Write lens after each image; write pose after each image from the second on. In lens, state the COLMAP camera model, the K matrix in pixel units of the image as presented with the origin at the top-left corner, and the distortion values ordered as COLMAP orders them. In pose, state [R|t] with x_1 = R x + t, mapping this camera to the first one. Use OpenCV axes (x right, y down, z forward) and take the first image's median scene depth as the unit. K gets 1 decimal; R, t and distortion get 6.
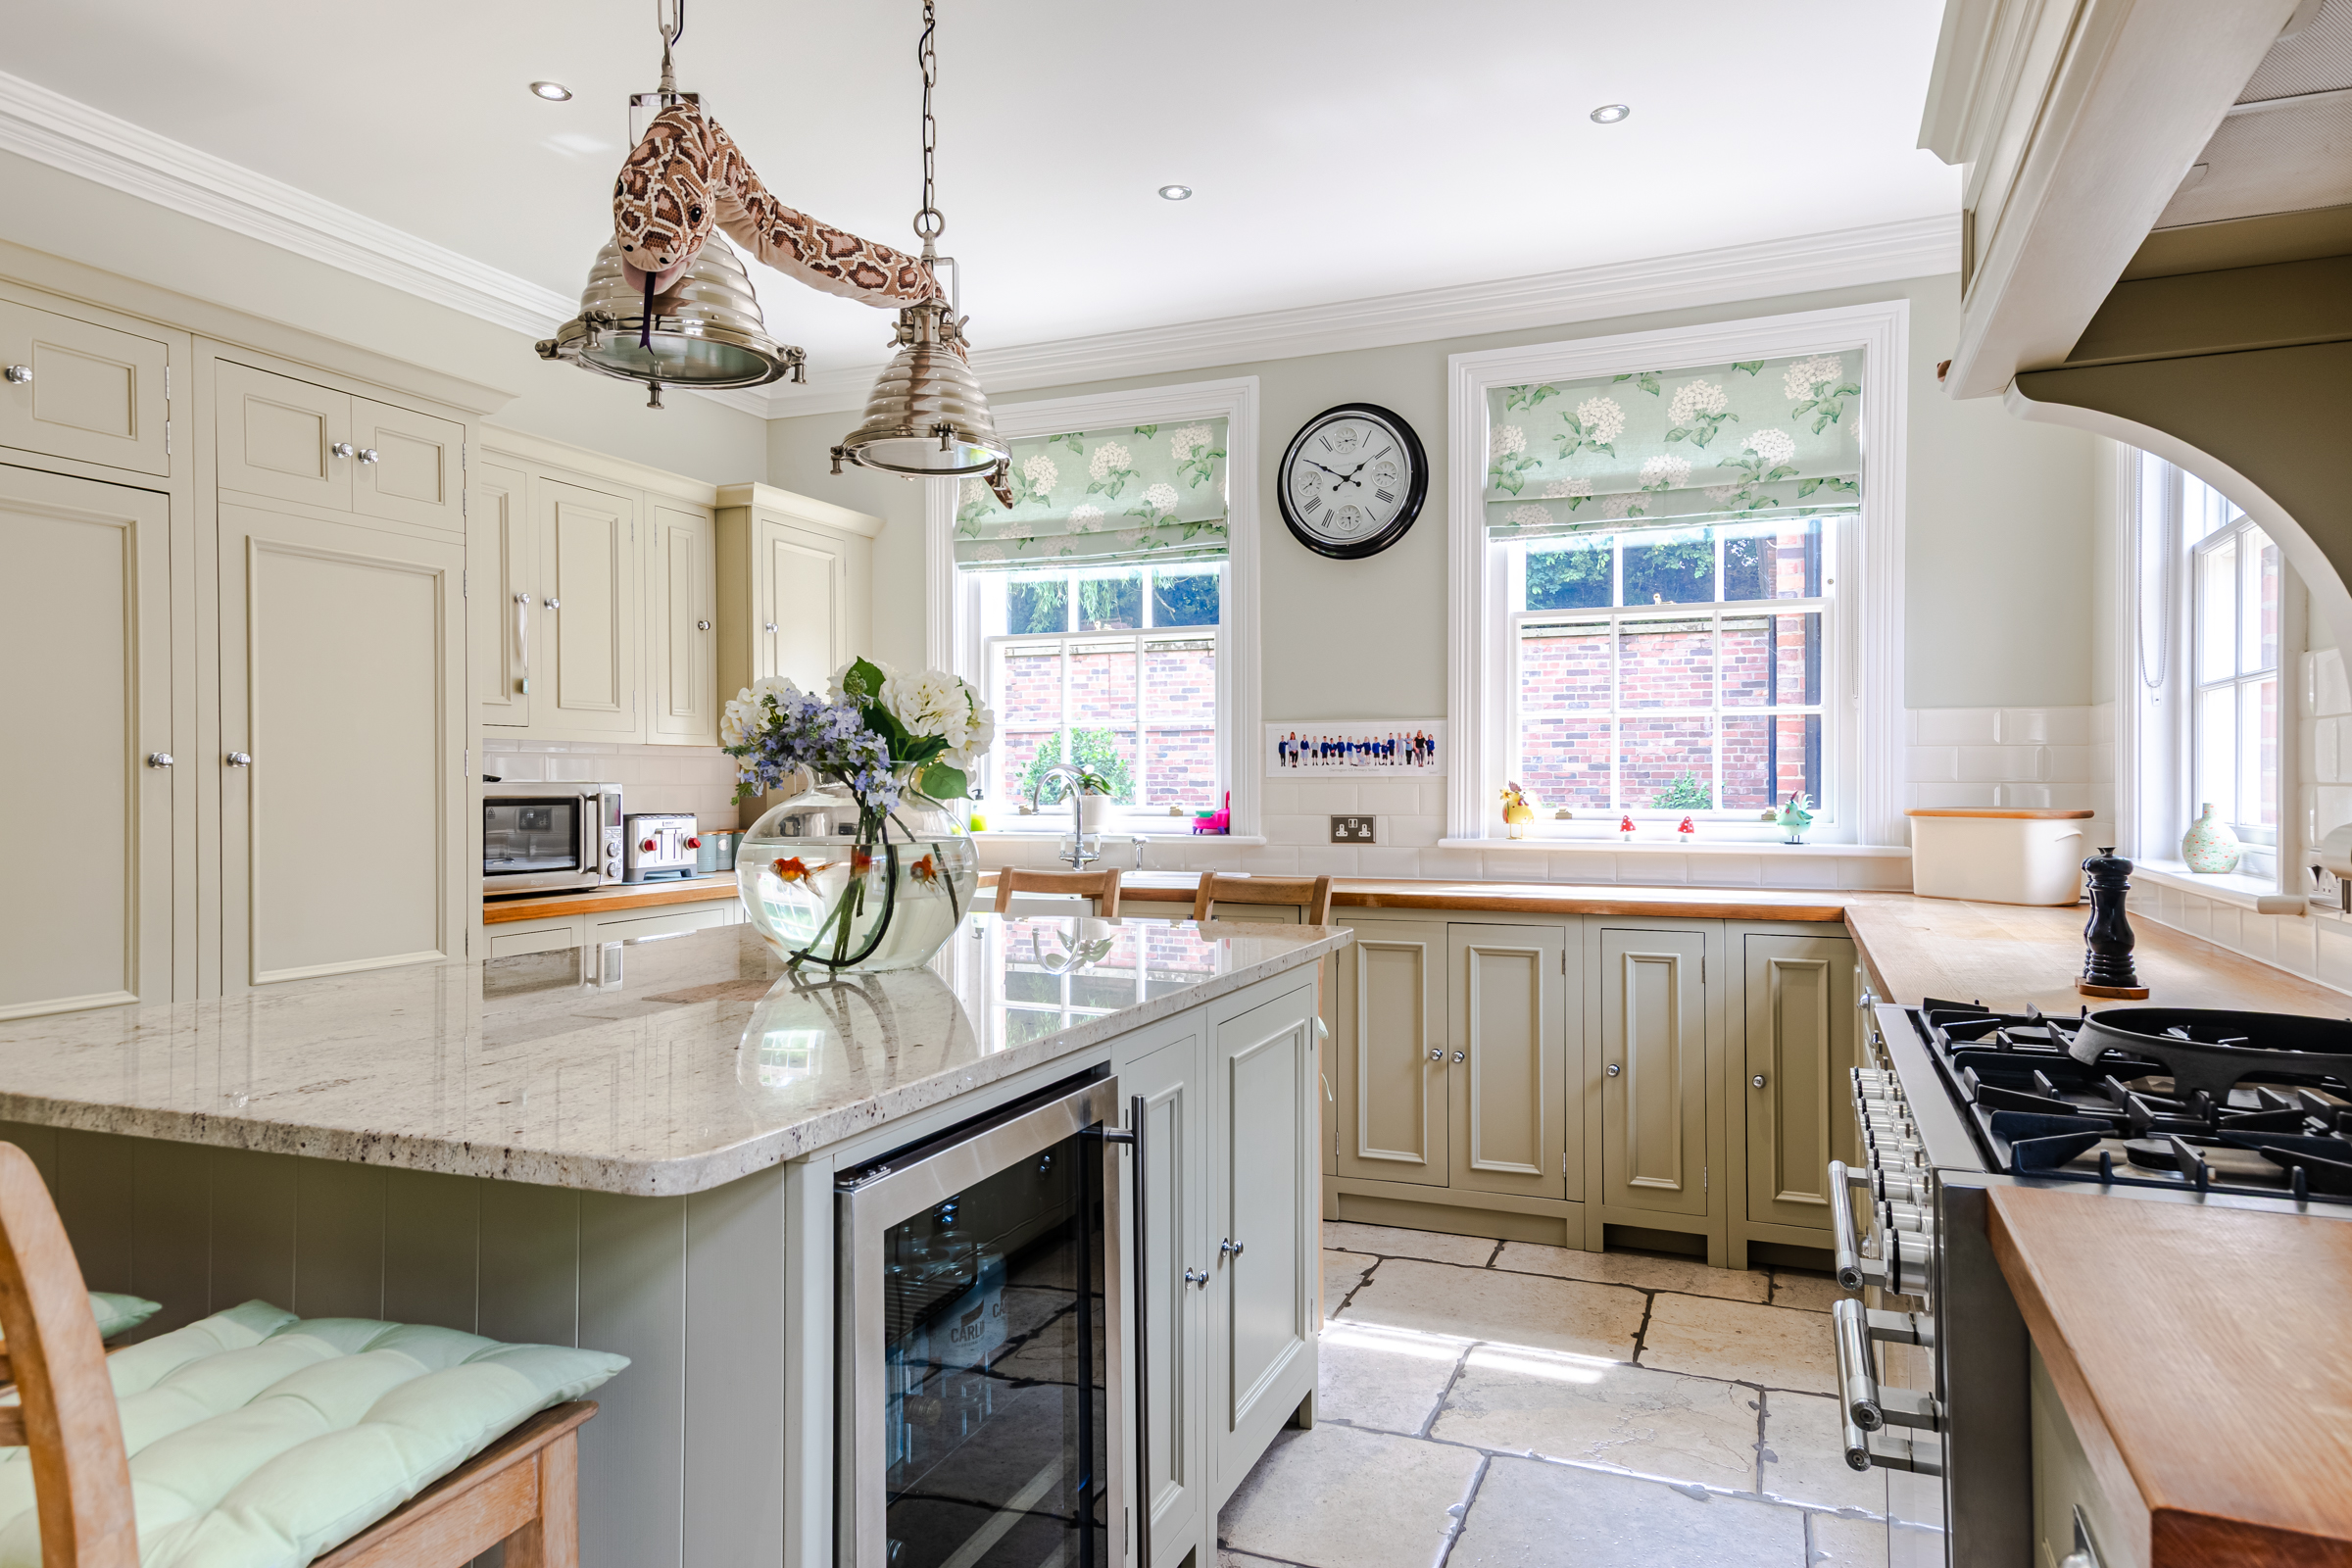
lens RADIAL K [[1459.3, 0, 1181.0], [0, 1459.3, 779.8], [0, 0, 1]] dist [0.039839, -0.004046]
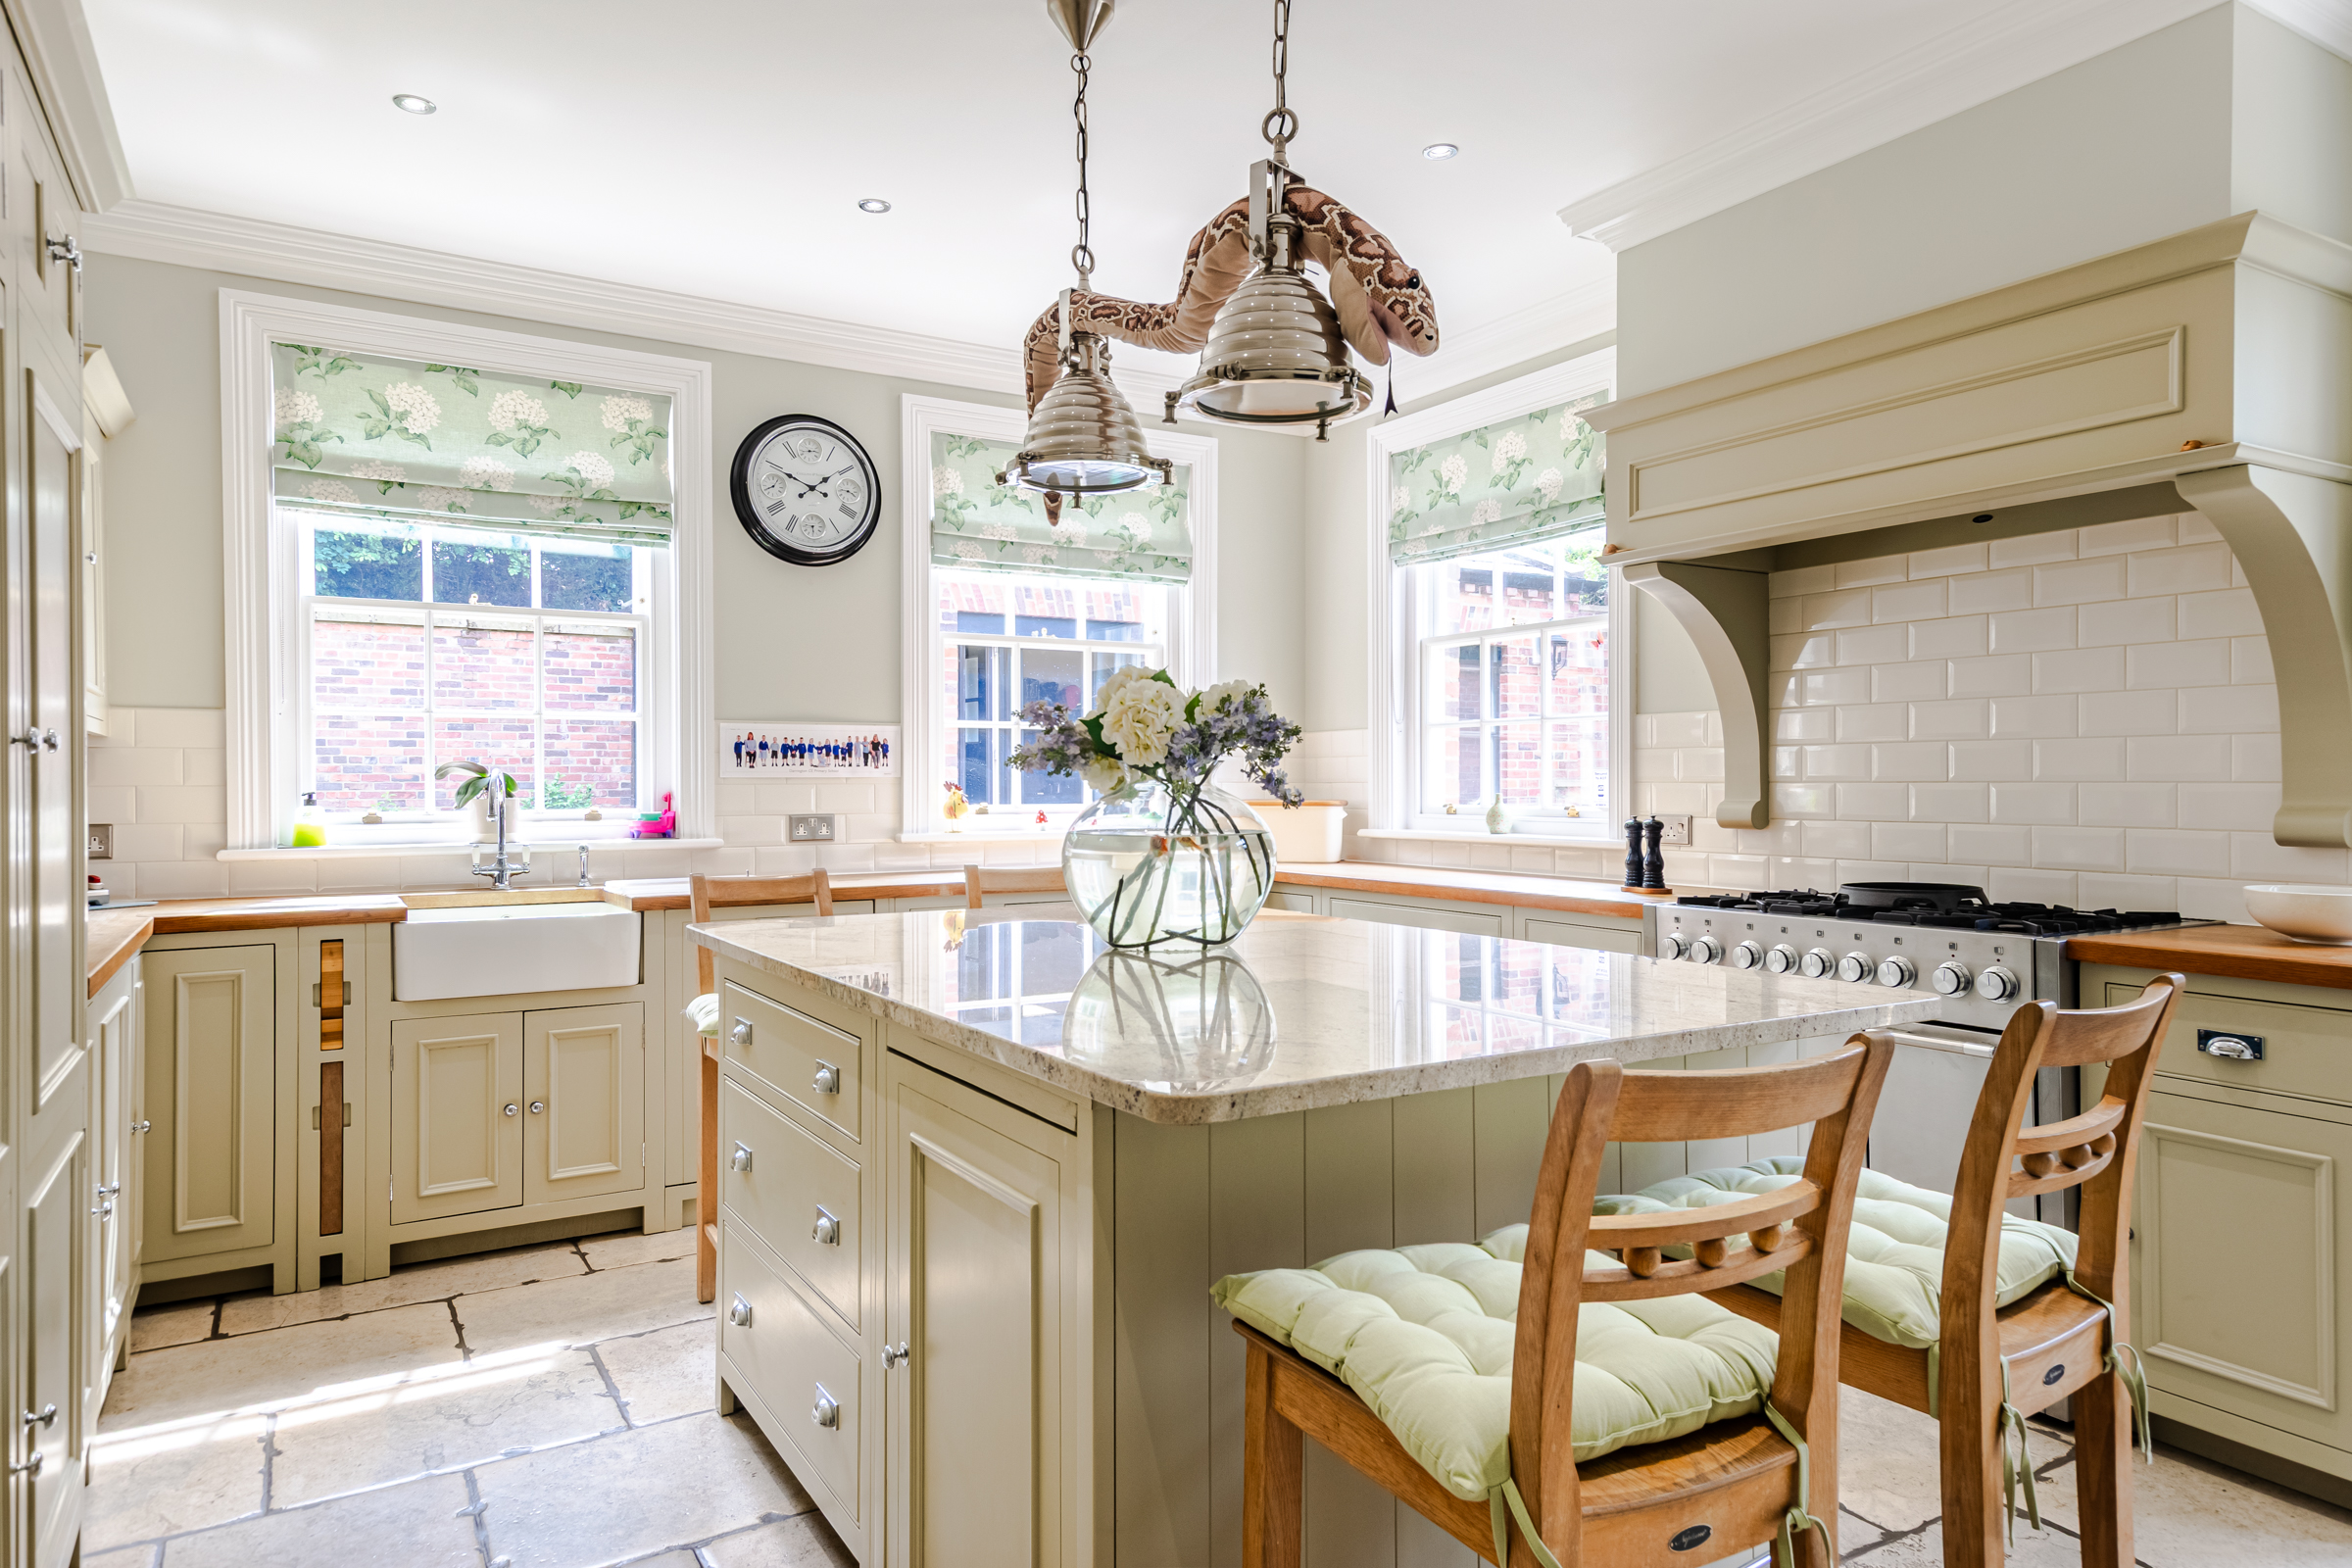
lens RADIAL K [[1459.3, 0, 1186.5], [0, 1459.3, 788.9], [0, 0, 1]] dist [0.039839, -0.004046]
pose [[0.591496, -0.003417, 0.806300, -0.541019], [0.000371, 0.999992, 0.003965, 0.001960], [-0.806308, -0.002046, 0.591493, 0.169194]]
